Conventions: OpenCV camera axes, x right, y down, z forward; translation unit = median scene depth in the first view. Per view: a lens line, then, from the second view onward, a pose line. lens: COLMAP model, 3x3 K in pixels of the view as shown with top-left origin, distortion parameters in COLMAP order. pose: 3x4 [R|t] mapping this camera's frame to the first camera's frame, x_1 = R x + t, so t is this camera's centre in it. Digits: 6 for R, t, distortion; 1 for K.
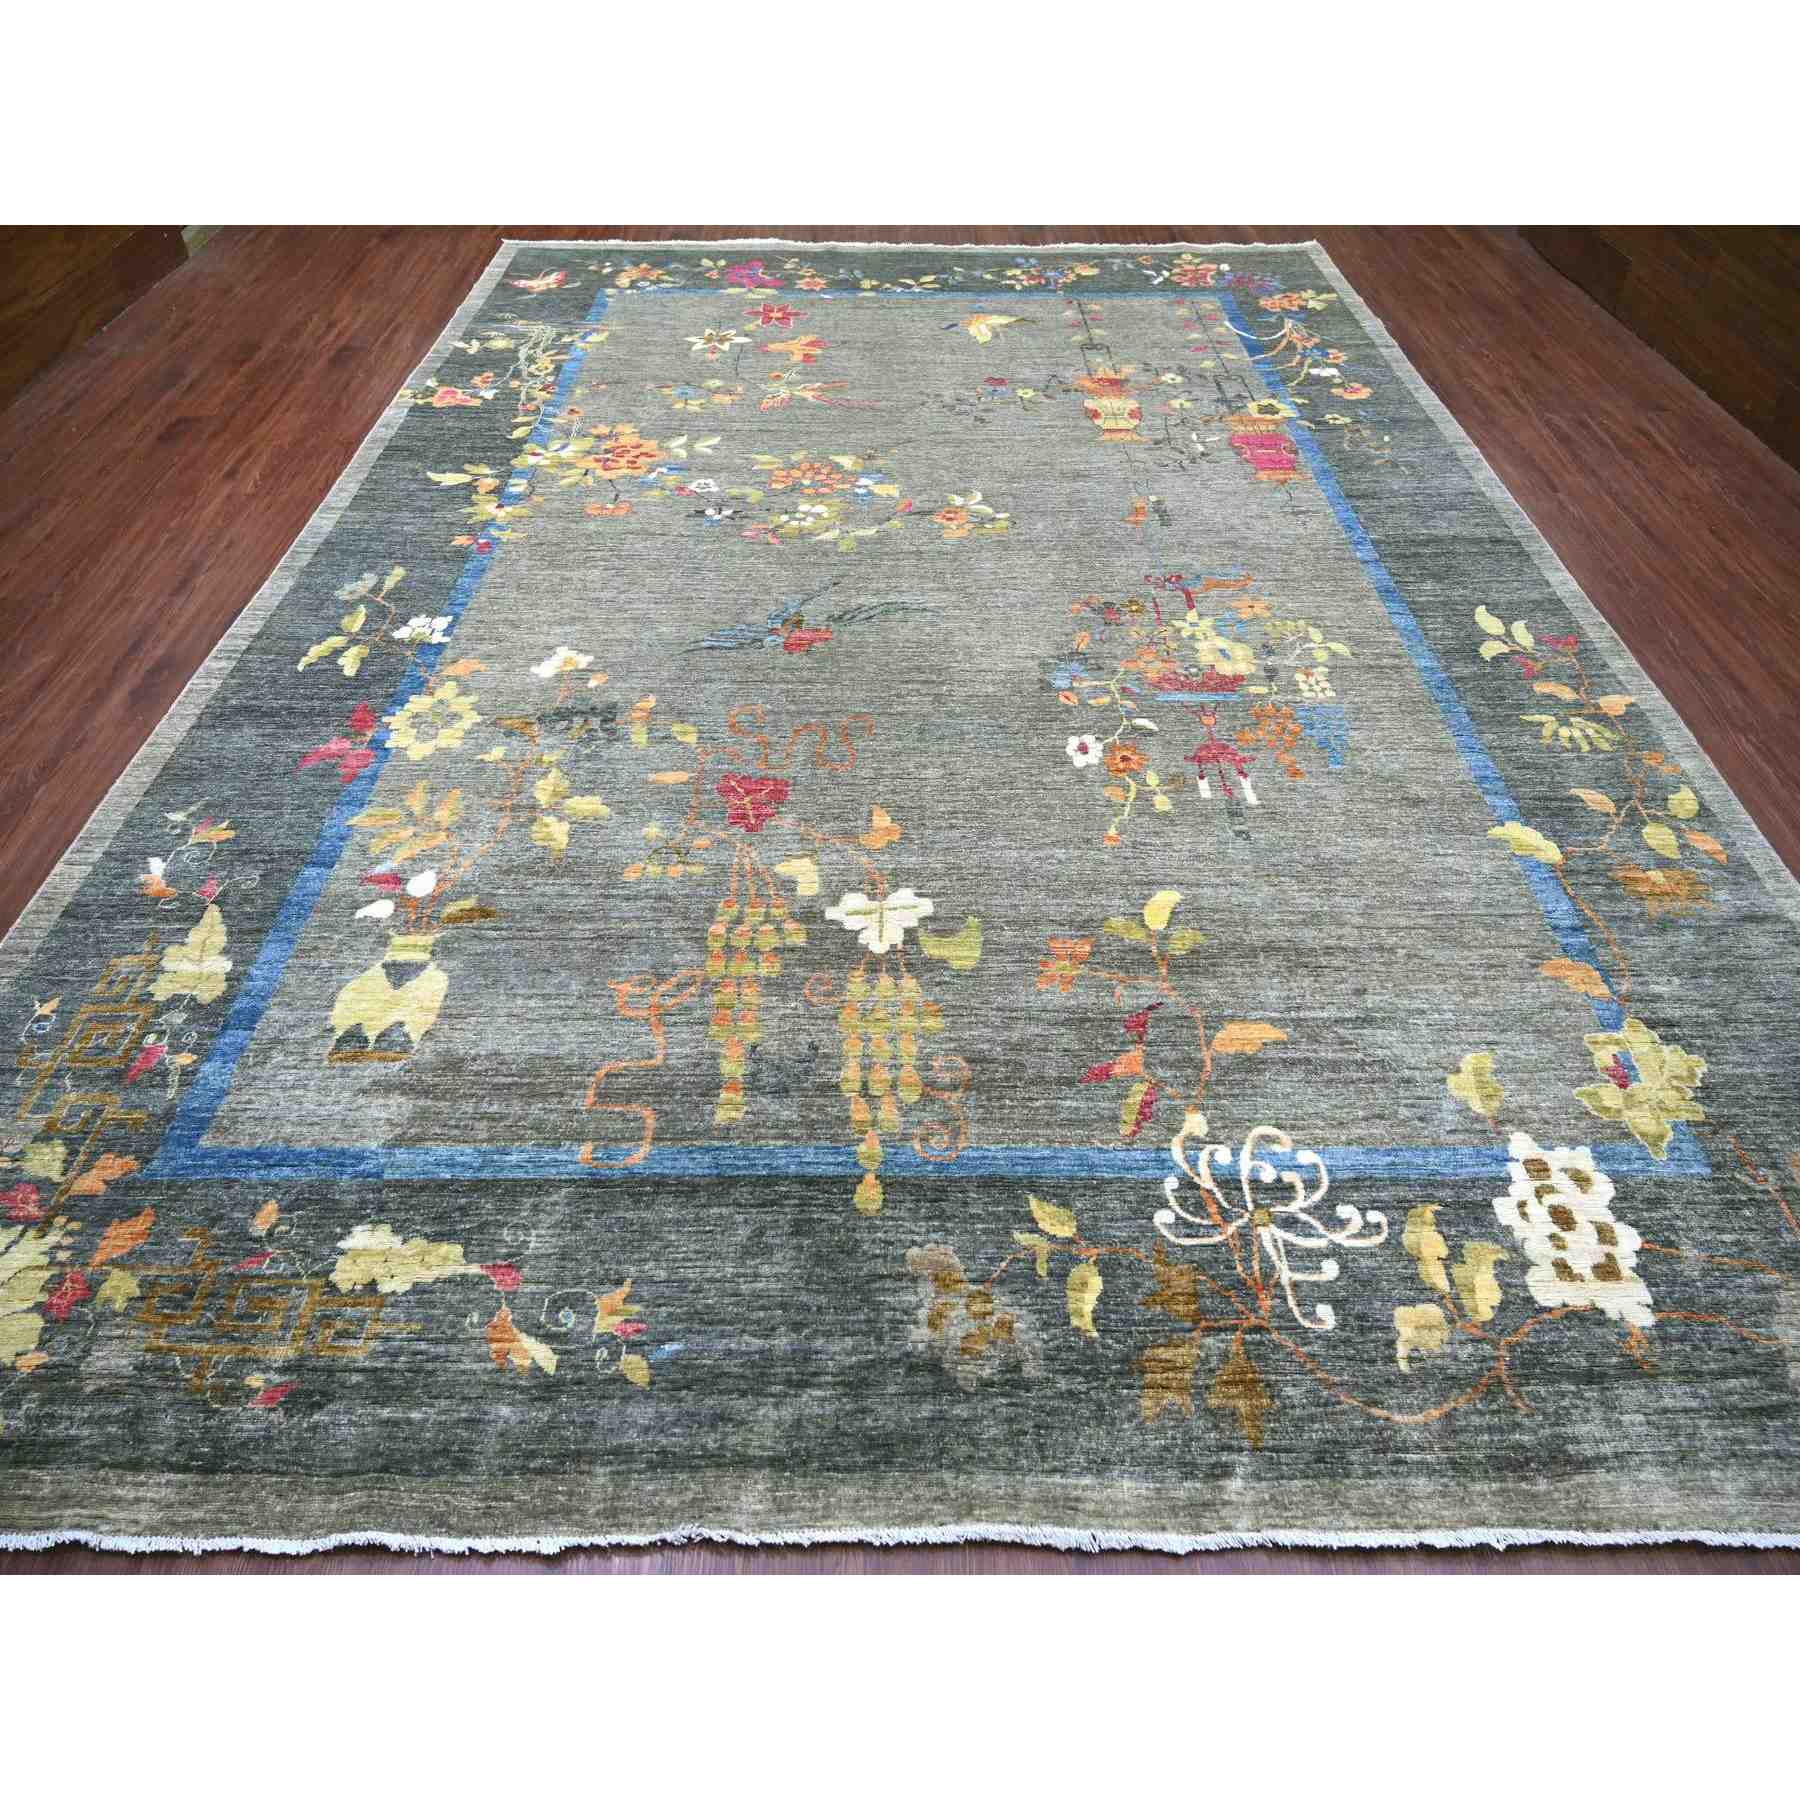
lens RADIAL K [[1057.6, 0, 900.0], [0, 1057.6, 900.0], [0, 0, 1]] dist [-0.007904, 0.000077]
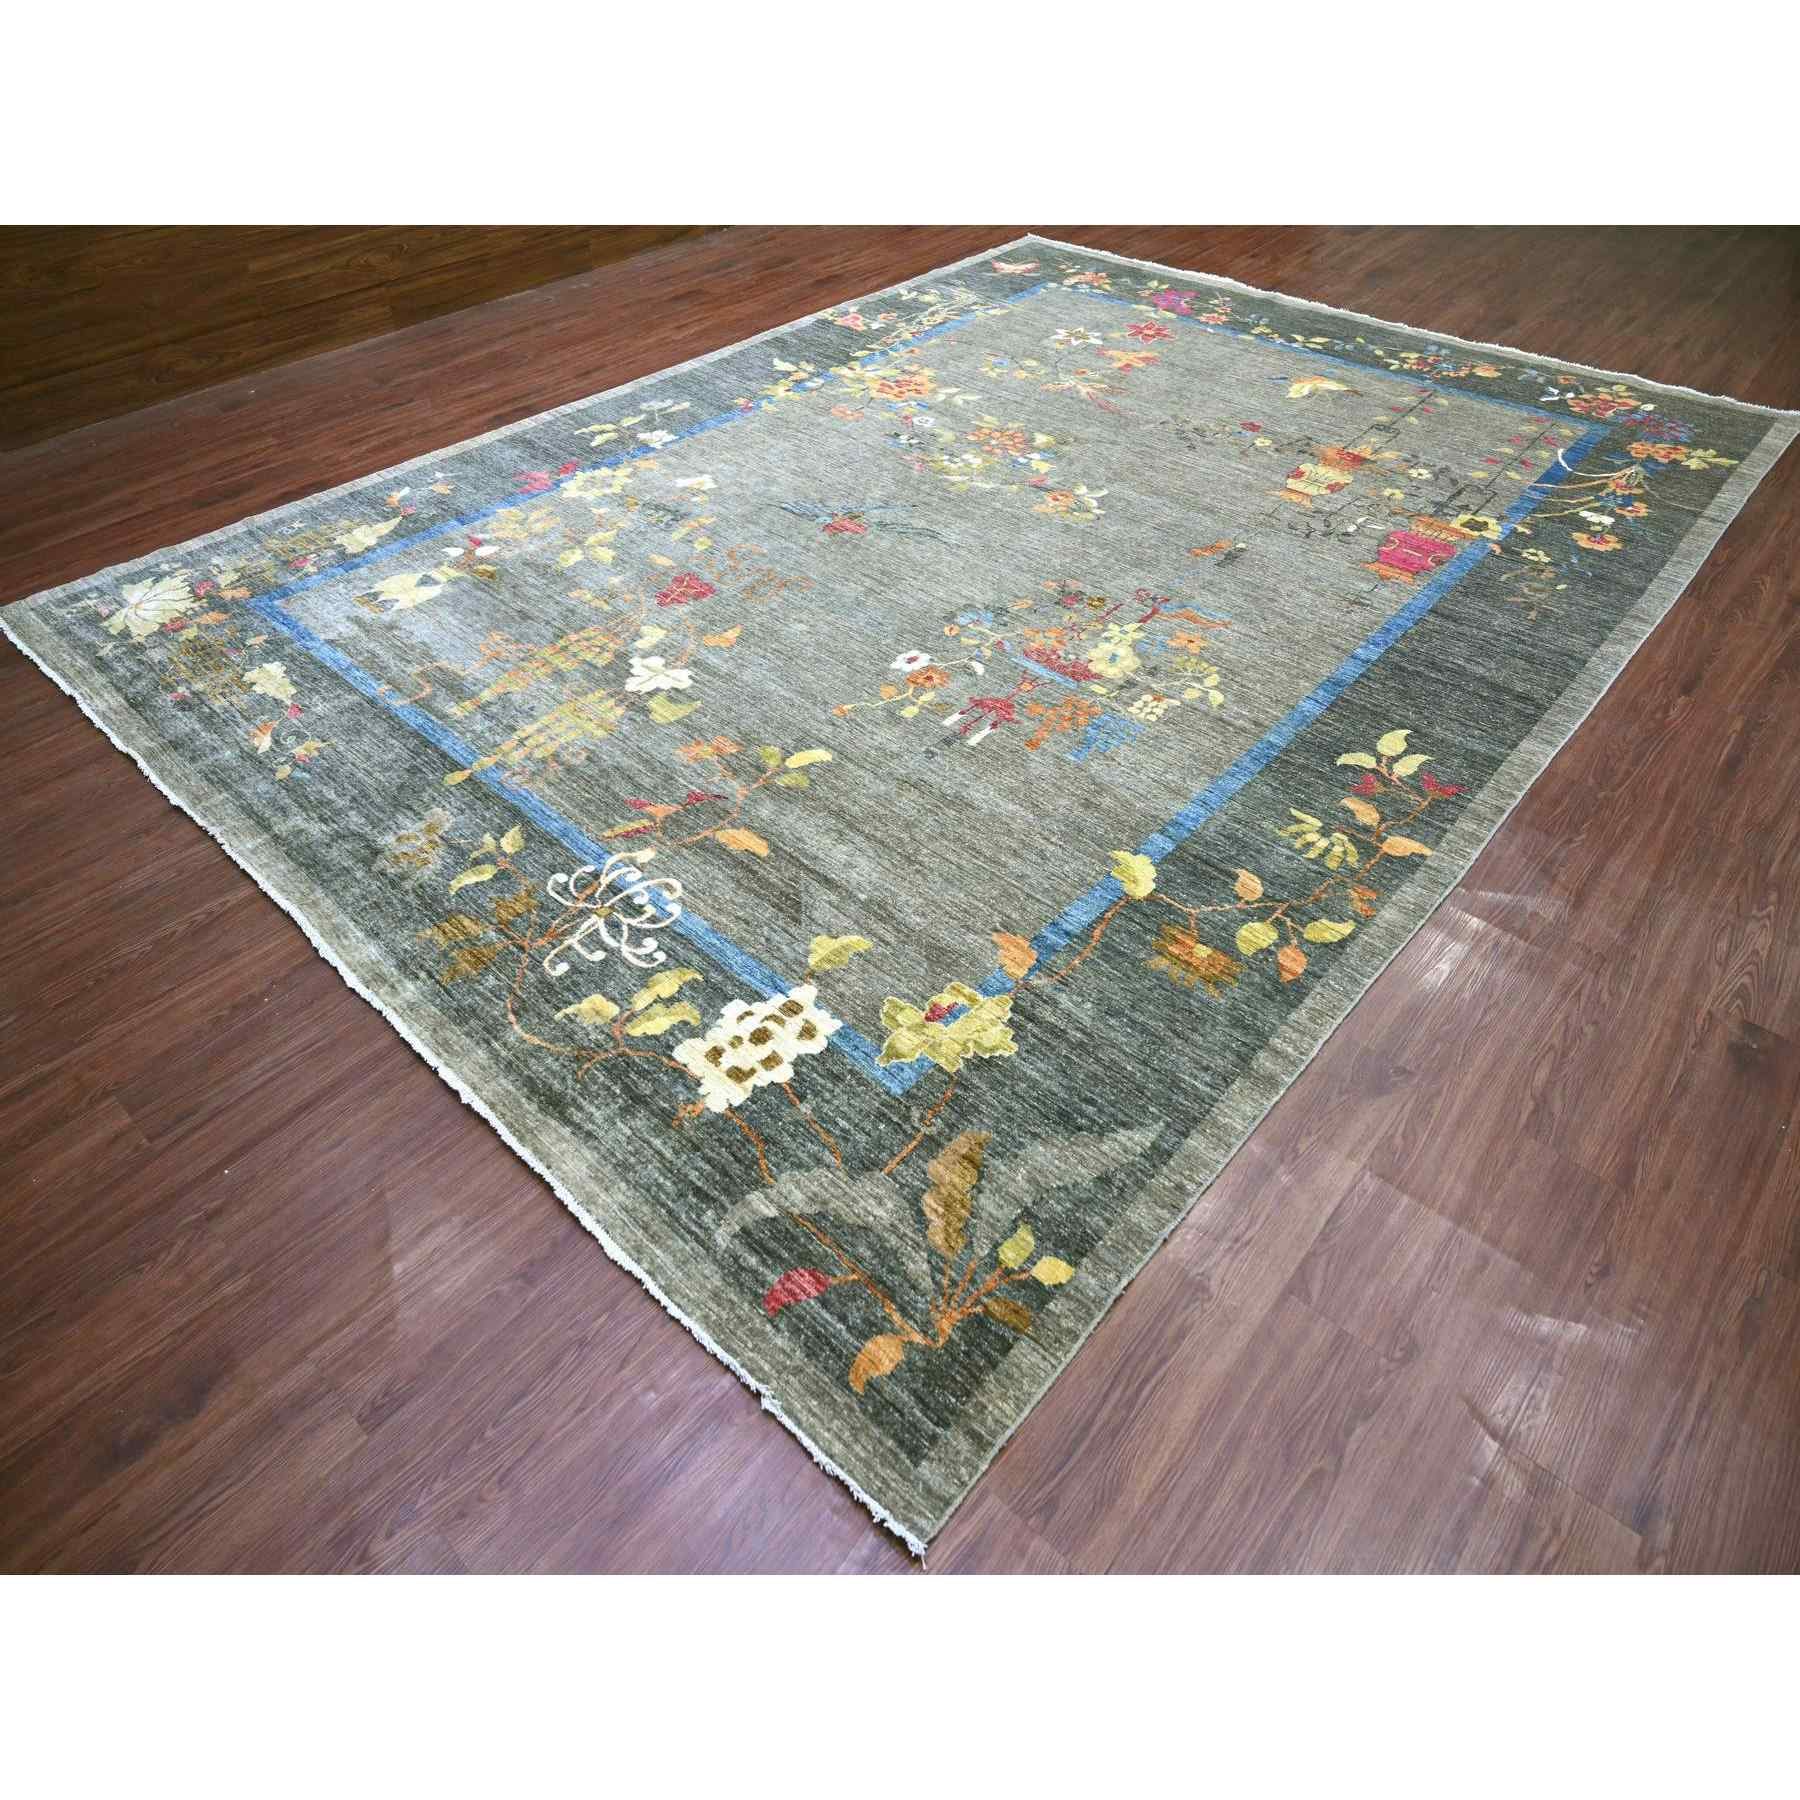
lens RADIAL K [[1057.6, 0, 900.0], [0, 1057.6, 900.0], [0, 0, 1]] dist [-0.007904, 0.000077]
pose [[0.744687, 0.476388, -0.467435, 1.061312], [-0.494688, 0.864126, 0.092573, -0.017337], [0.448023, 0.162297, 0.879167, -0.004811]]
